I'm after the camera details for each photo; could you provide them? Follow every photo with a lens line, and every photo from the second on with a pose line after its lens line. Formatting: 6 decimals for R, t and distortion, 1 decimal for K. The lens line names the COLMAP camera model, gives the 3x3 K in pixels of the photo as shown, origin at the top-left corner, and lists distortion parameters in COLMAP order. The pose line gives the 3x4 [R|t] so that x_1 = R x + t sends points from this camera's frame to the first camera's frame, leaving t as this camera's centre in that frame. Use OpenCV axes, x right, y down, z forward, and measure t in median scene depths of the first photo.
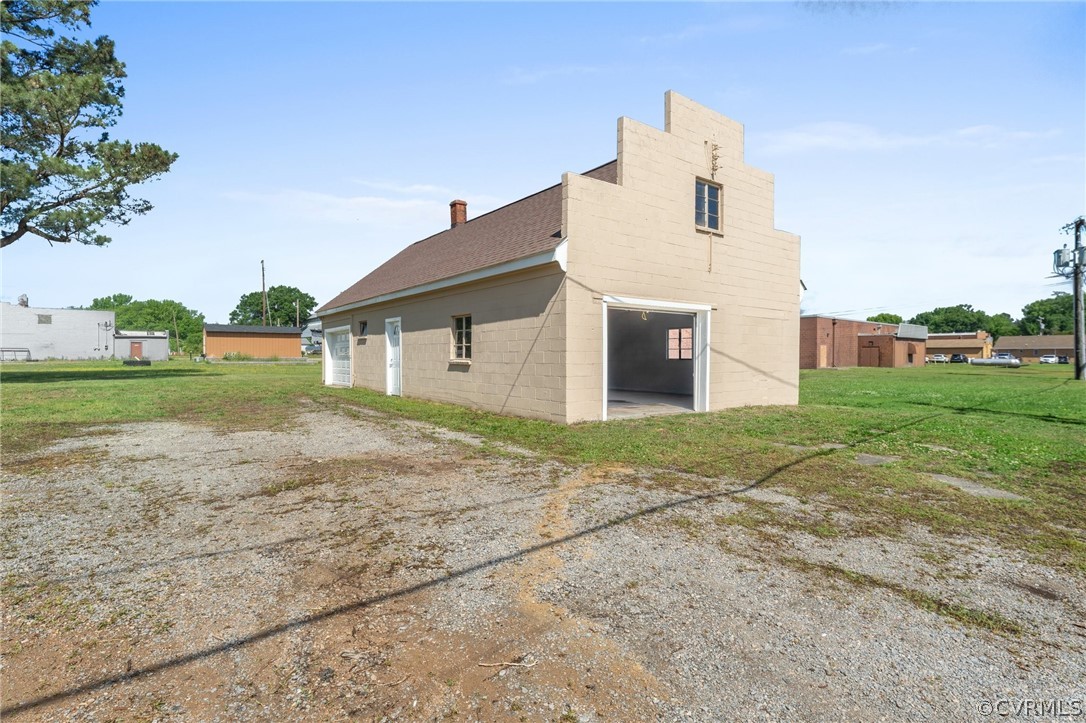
lens RADIAL K [[507.7, 0, 543.0], [0, 507.7, 361.5], [0, 0, 1]] dist [-0.000411, 0.000014]
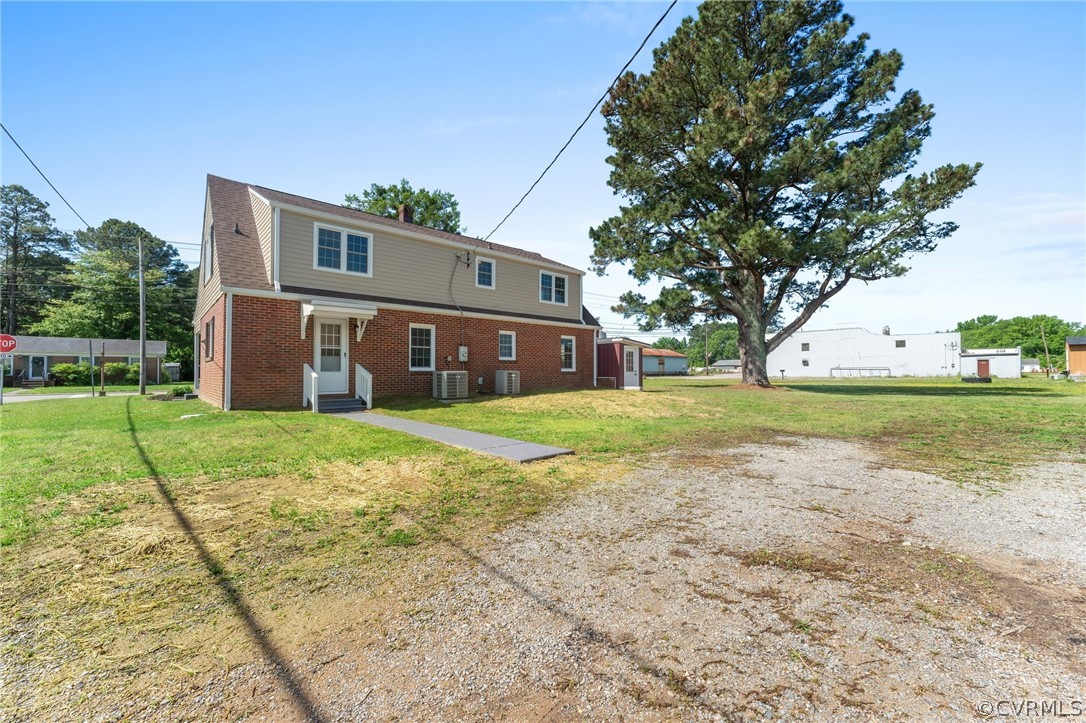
lens RADIAL K [[436.4, 0, 543.0], [0, 436.4, 361.5], [0, 0, 1]] dist [-0.002146, -0.000212]
pose [[0.088081, -0.028360, -0.995710, 0.016068], [-0.009062, 0.999530, -0.029270, -0.002576], [0.996072, 0.011602, 0.087782, 0.115574]]
